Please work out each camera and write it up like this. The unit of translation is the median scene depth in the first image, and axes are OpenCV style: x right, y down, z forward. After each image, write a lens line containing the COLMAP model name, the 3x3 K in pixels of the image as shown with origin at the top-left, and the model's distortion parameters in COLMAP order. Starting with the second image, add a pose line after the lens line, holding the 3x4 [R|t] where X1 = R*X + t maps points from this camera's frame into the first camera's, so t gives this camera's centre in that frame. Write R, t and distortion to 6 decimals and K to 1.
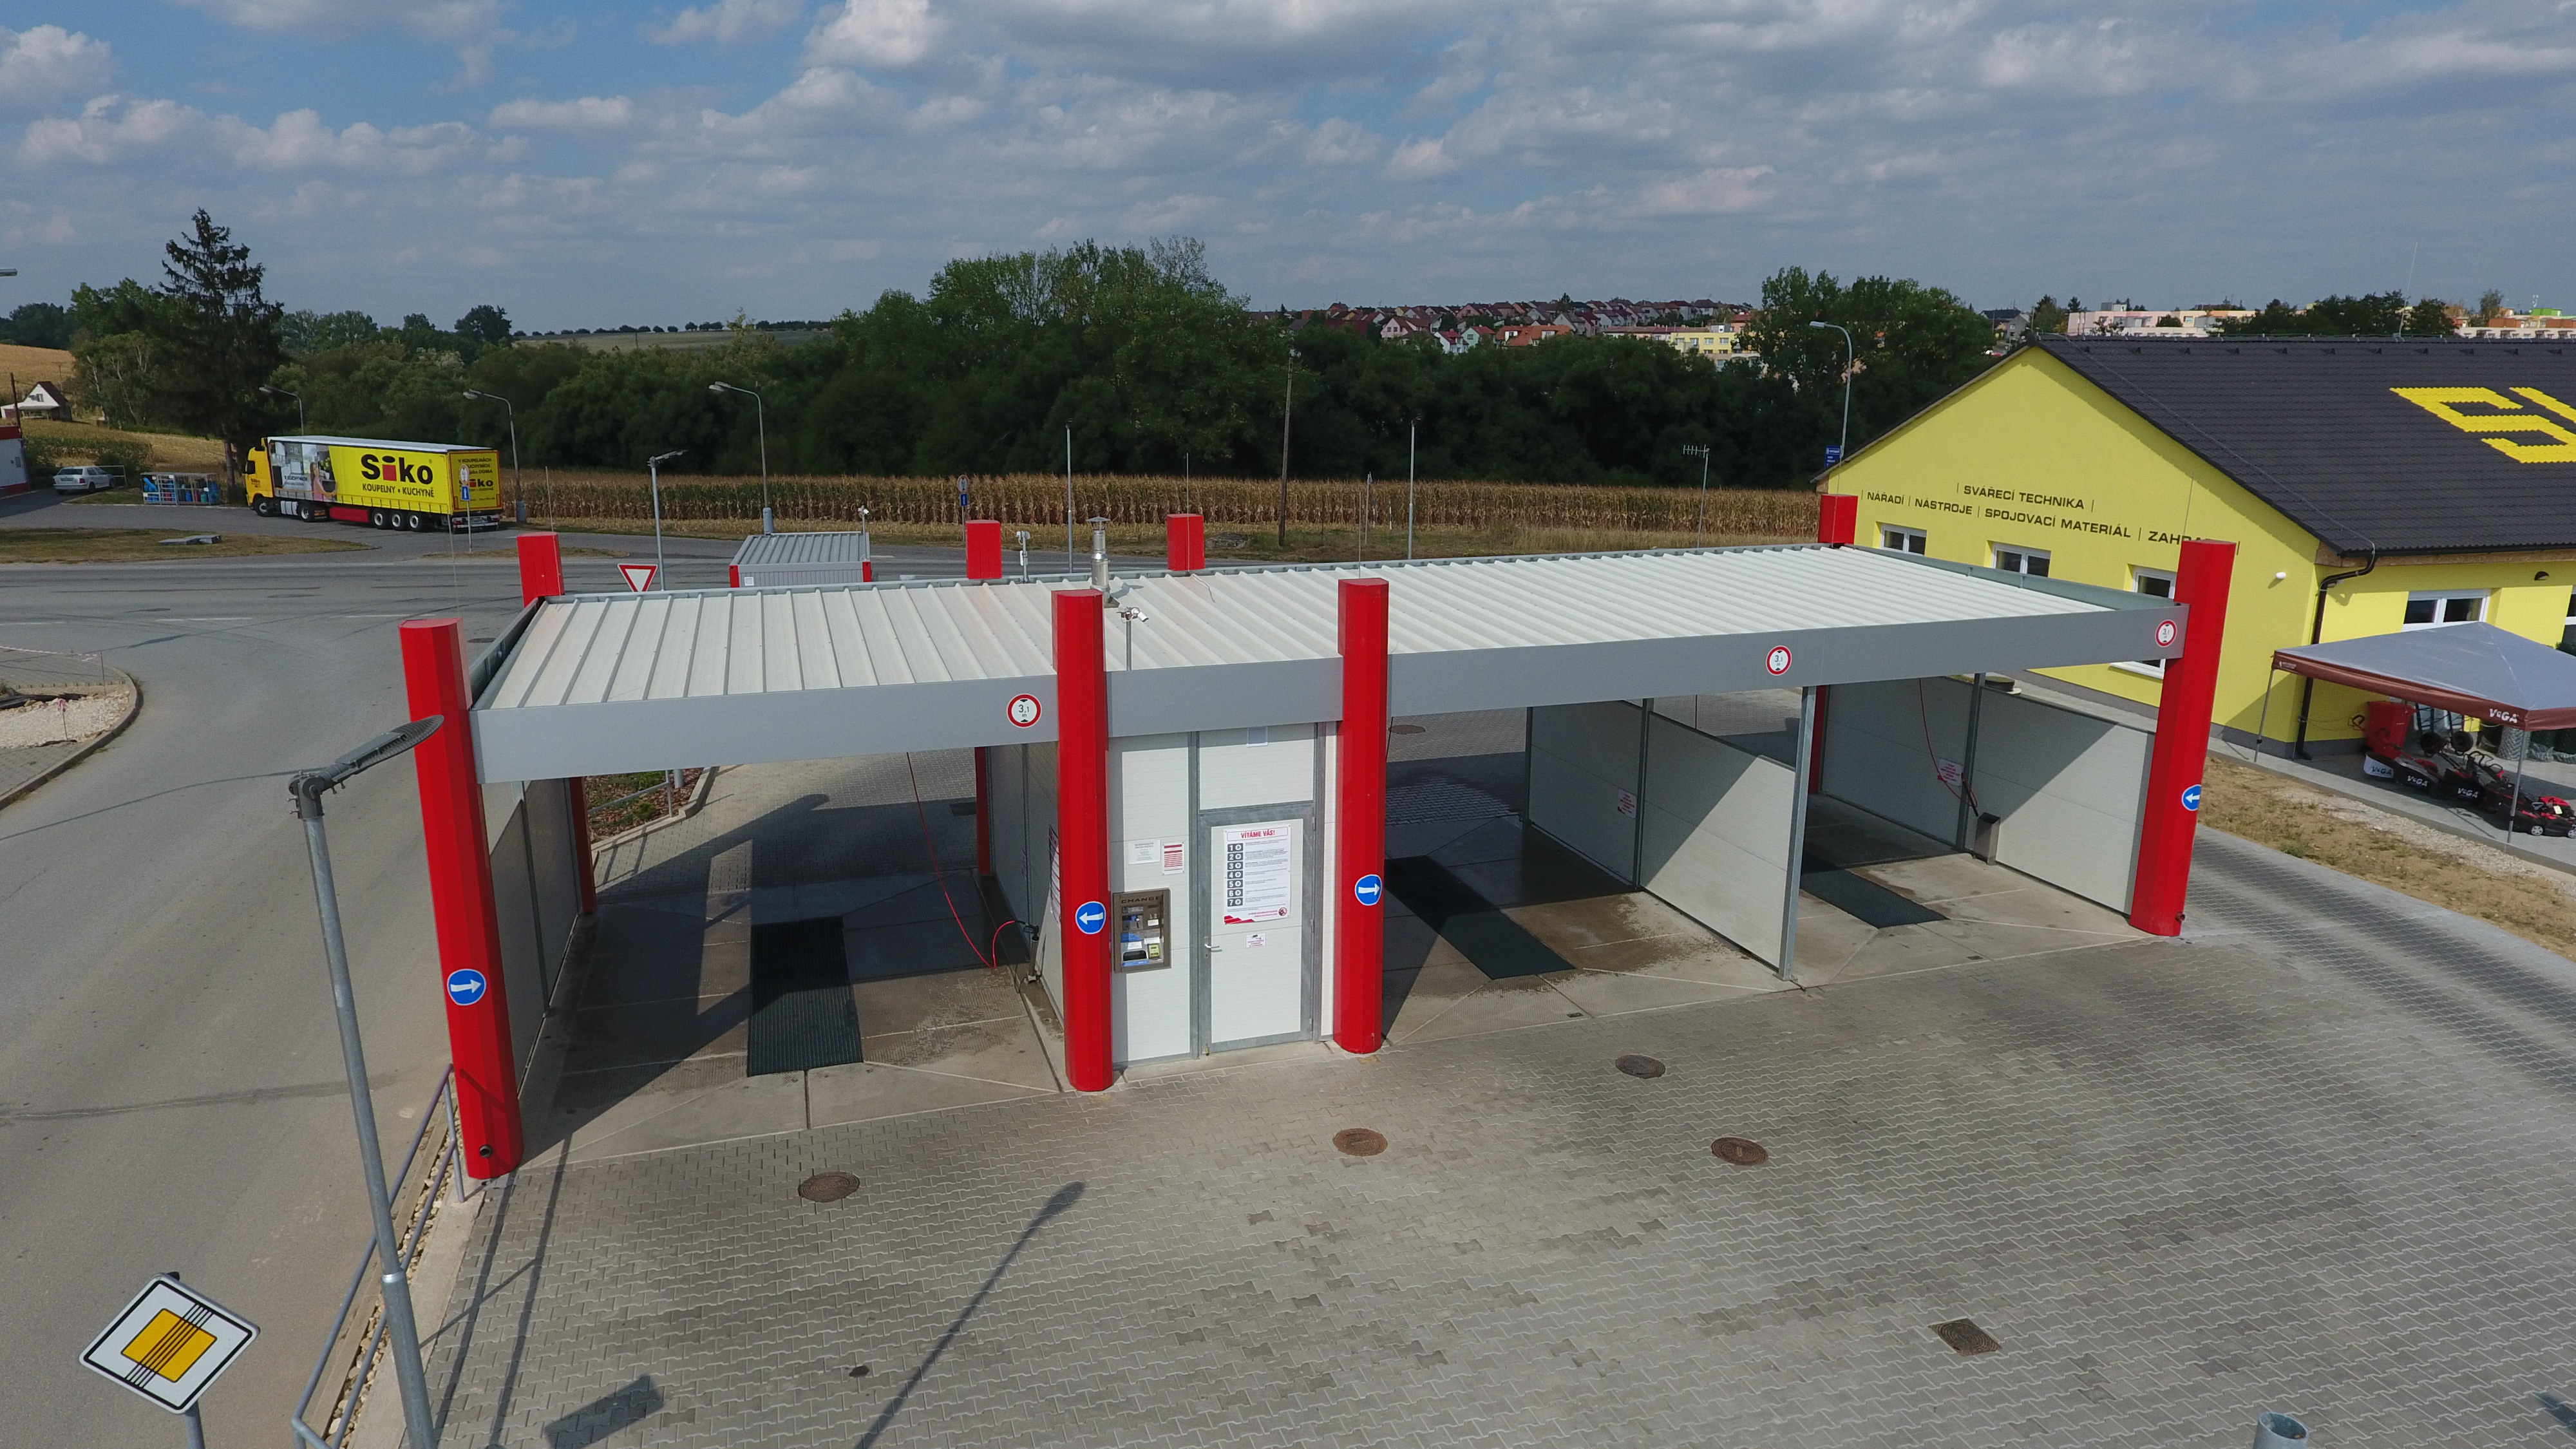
lens RADIAL K [[1492.4, 0, 1273.5], [0, 1492.4, 713.7], [0, 0, 1]] dist [-0.005522, 0.001467]
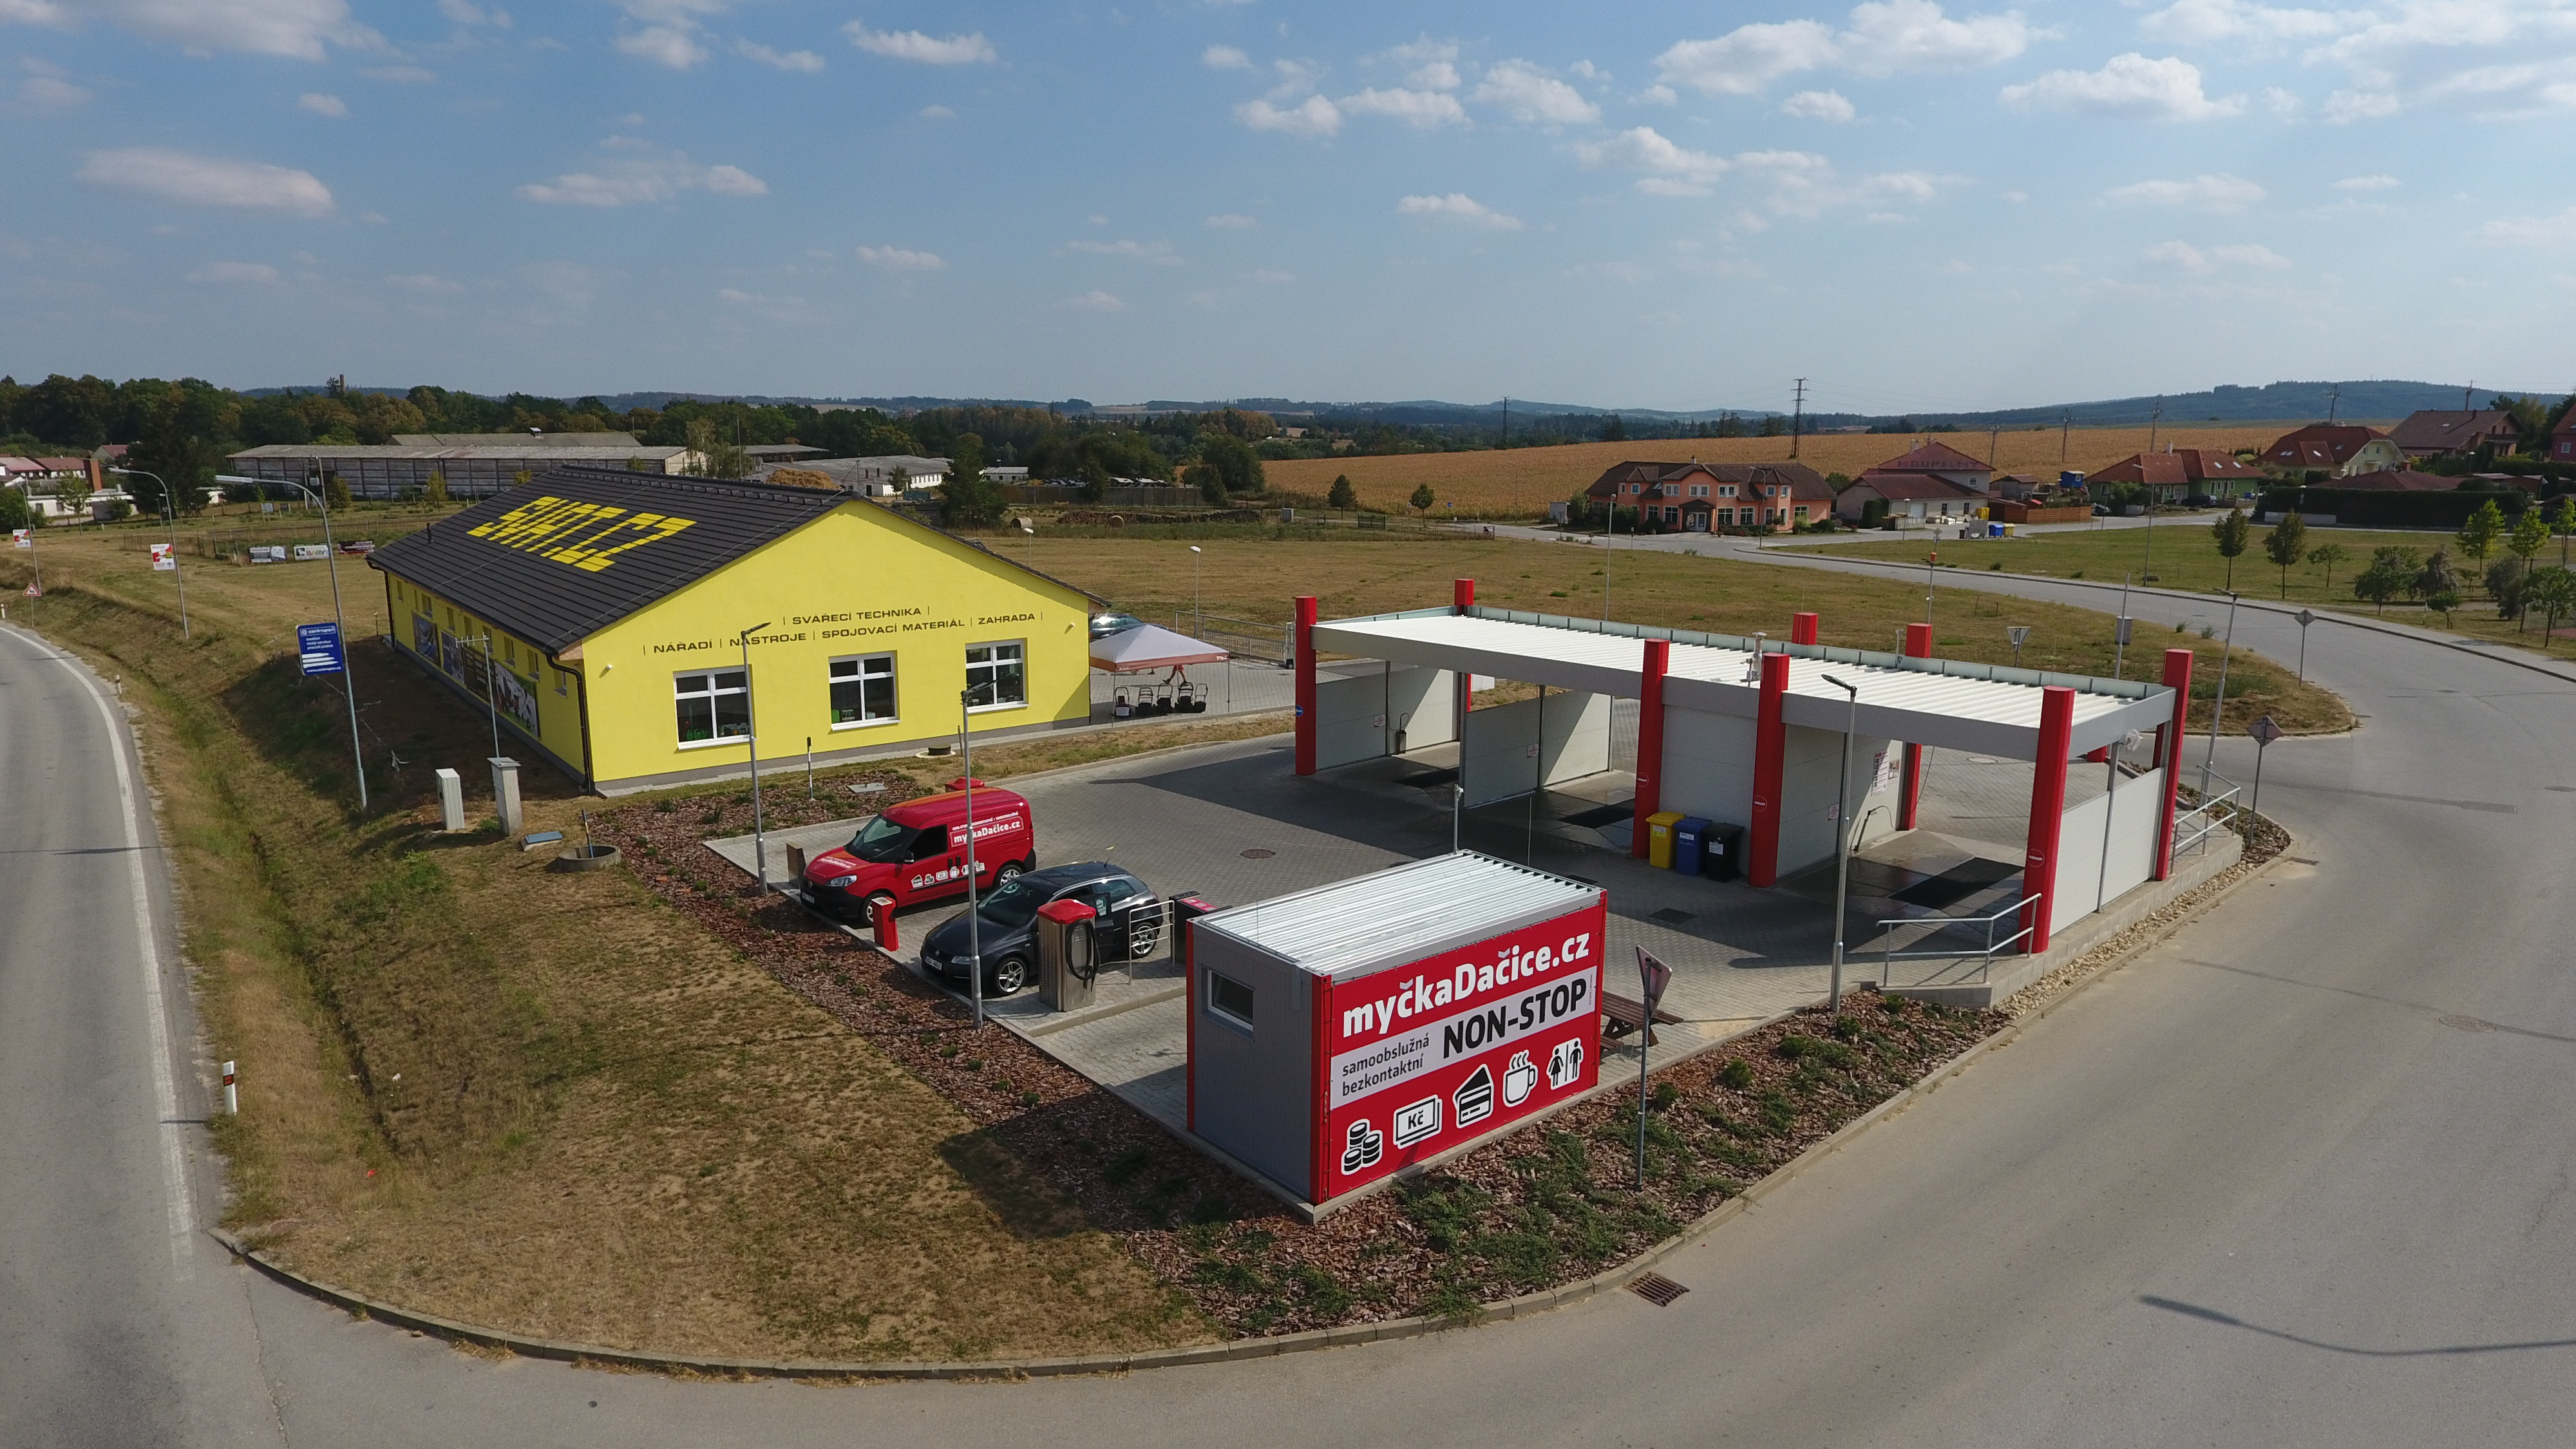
lens RADIAL K [[1492.4, 0, 1273.5], [0, 1492.4, 713.7], [0, 0, 1]] dist [-0.005522, 0.001467]
pose [[-0.424123, -0.174143, 0.888703, -0.175056], [0.203746, 0.937829, 0.281005, -0.078417], [-0.882387, 0.300251, -0.362274, 0.261784]]
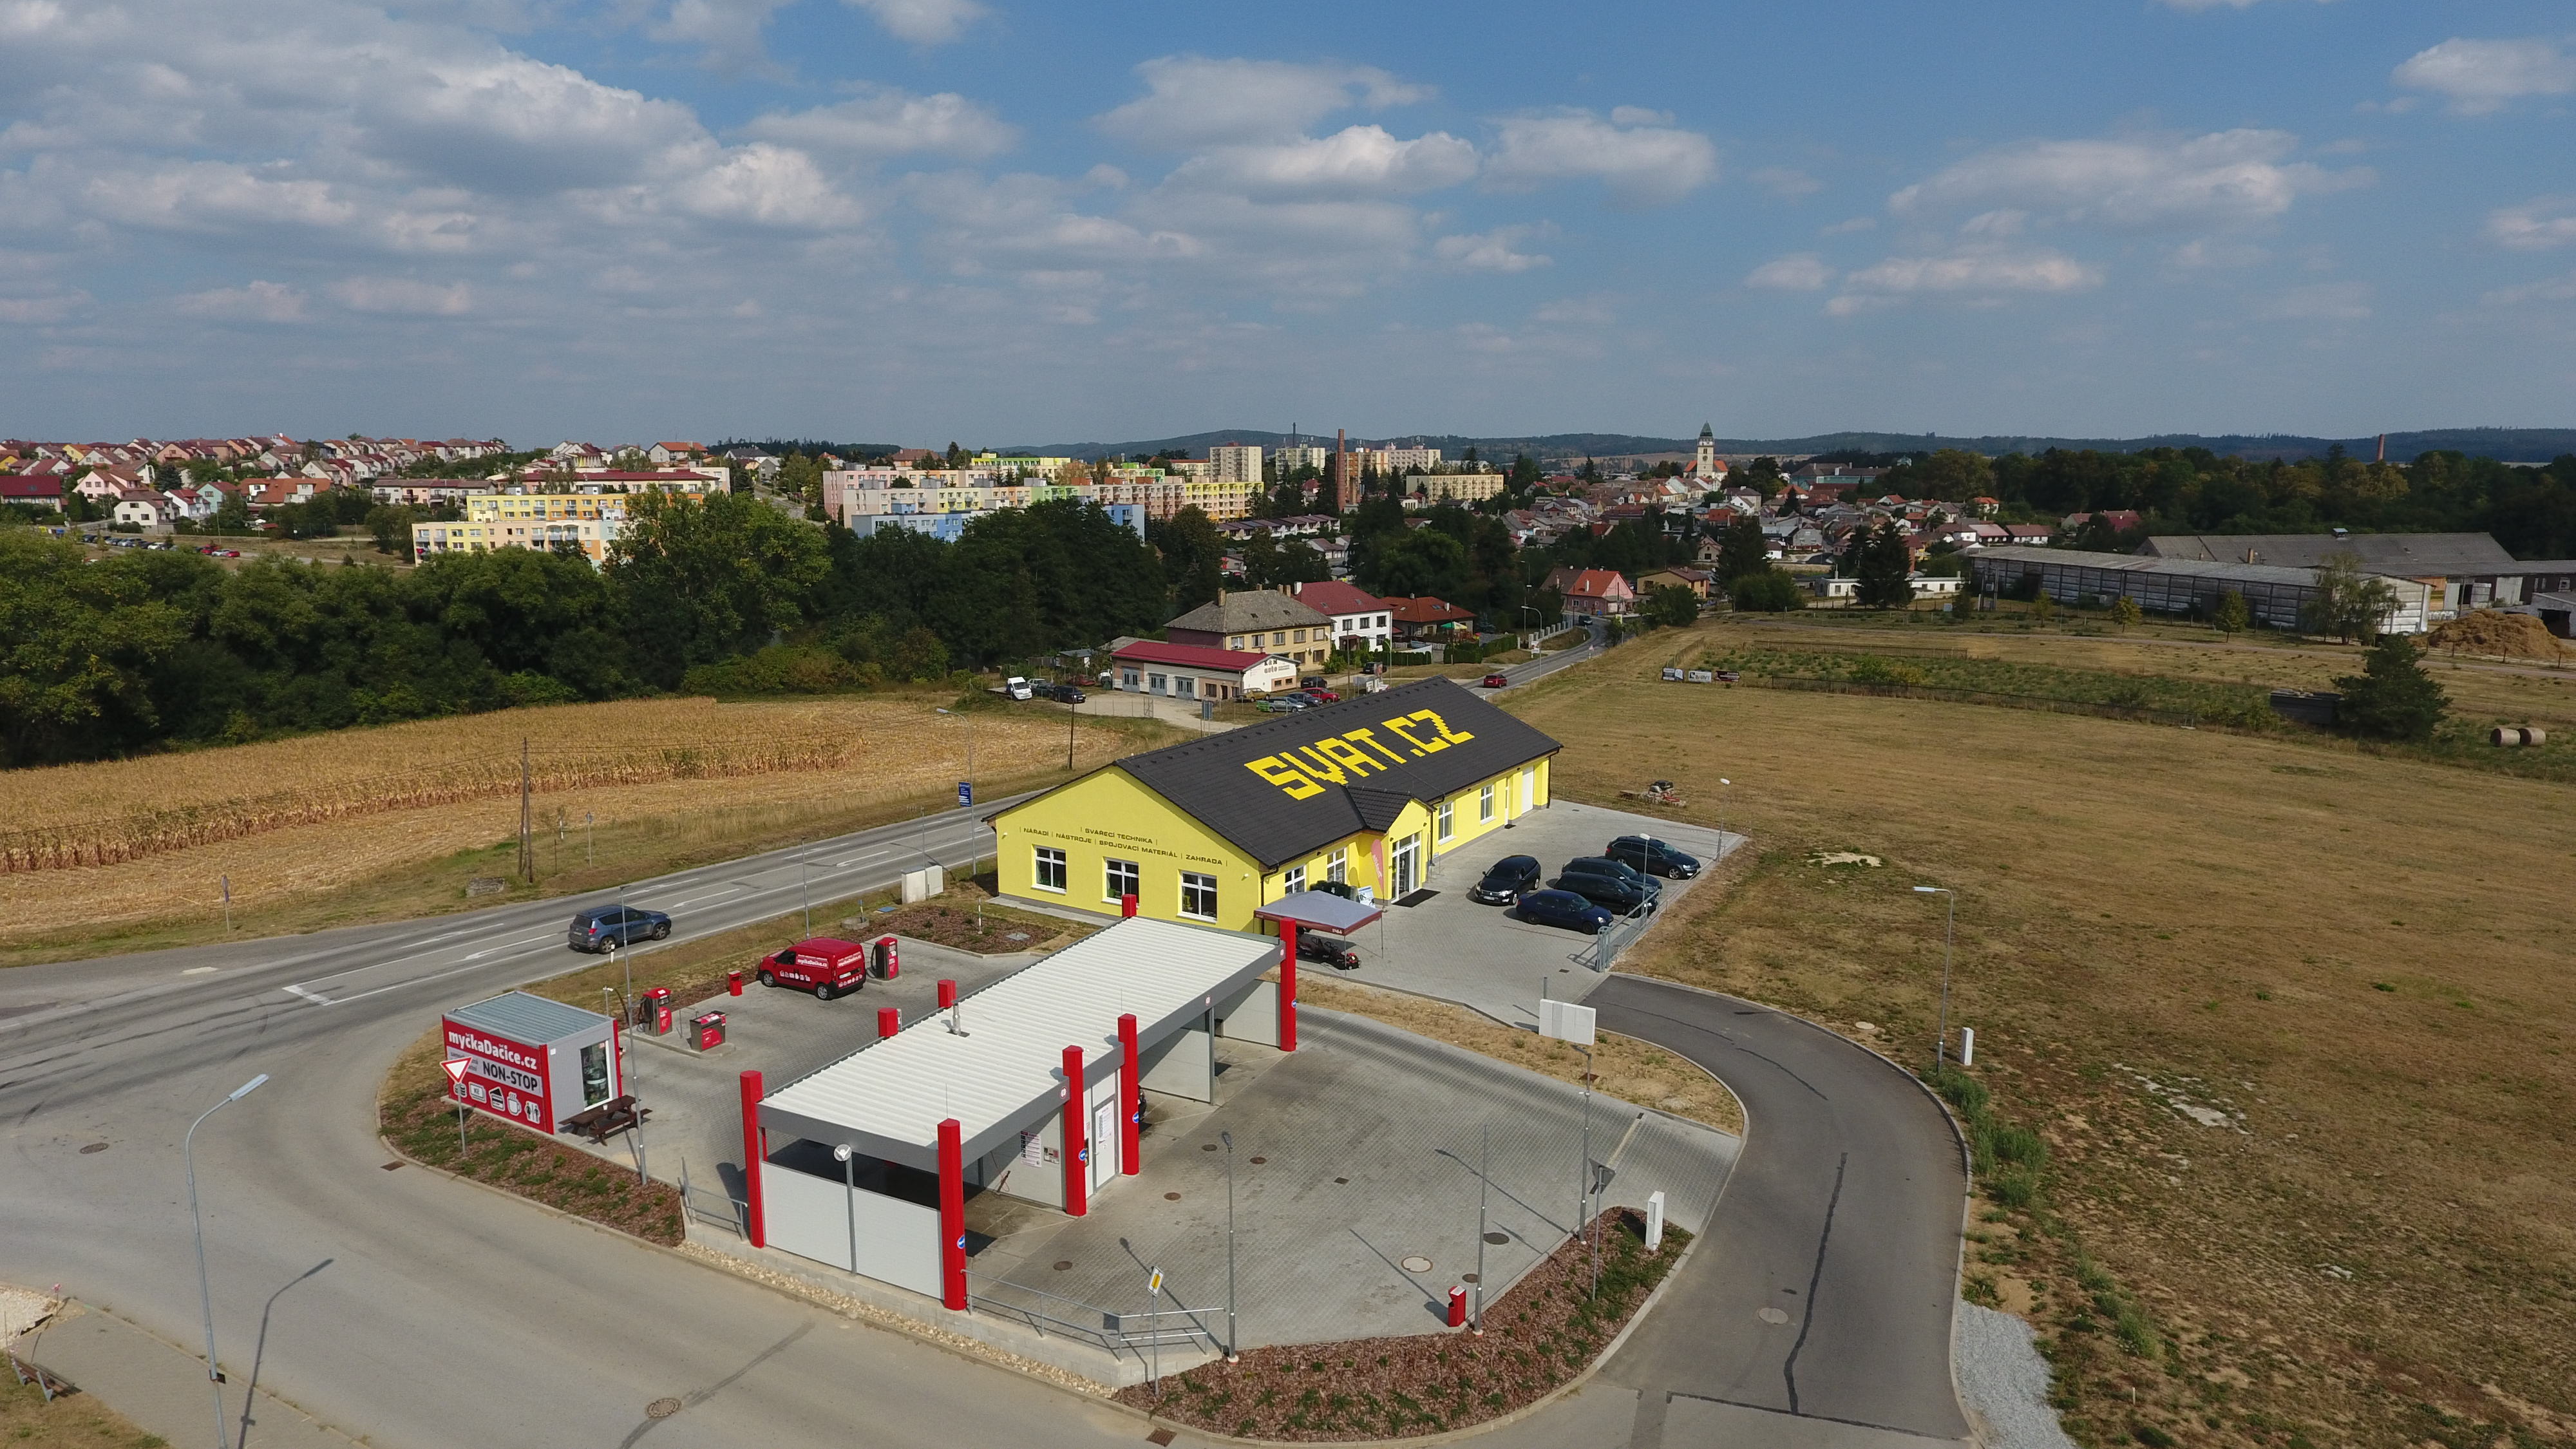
lens RADIAL K [[1492.4, 0, 1273.5], [0, 1492.4, 713.7], [0, 0, 1]] dist [-0.005522, 0.001467]
pose [[0.694998, -0.113274, 0.710033, -0.174662], [0.157567, 0.987503, 0.003309, -0.063546], [-0.701534, 0.109578, 0.704161, -0.134885]]
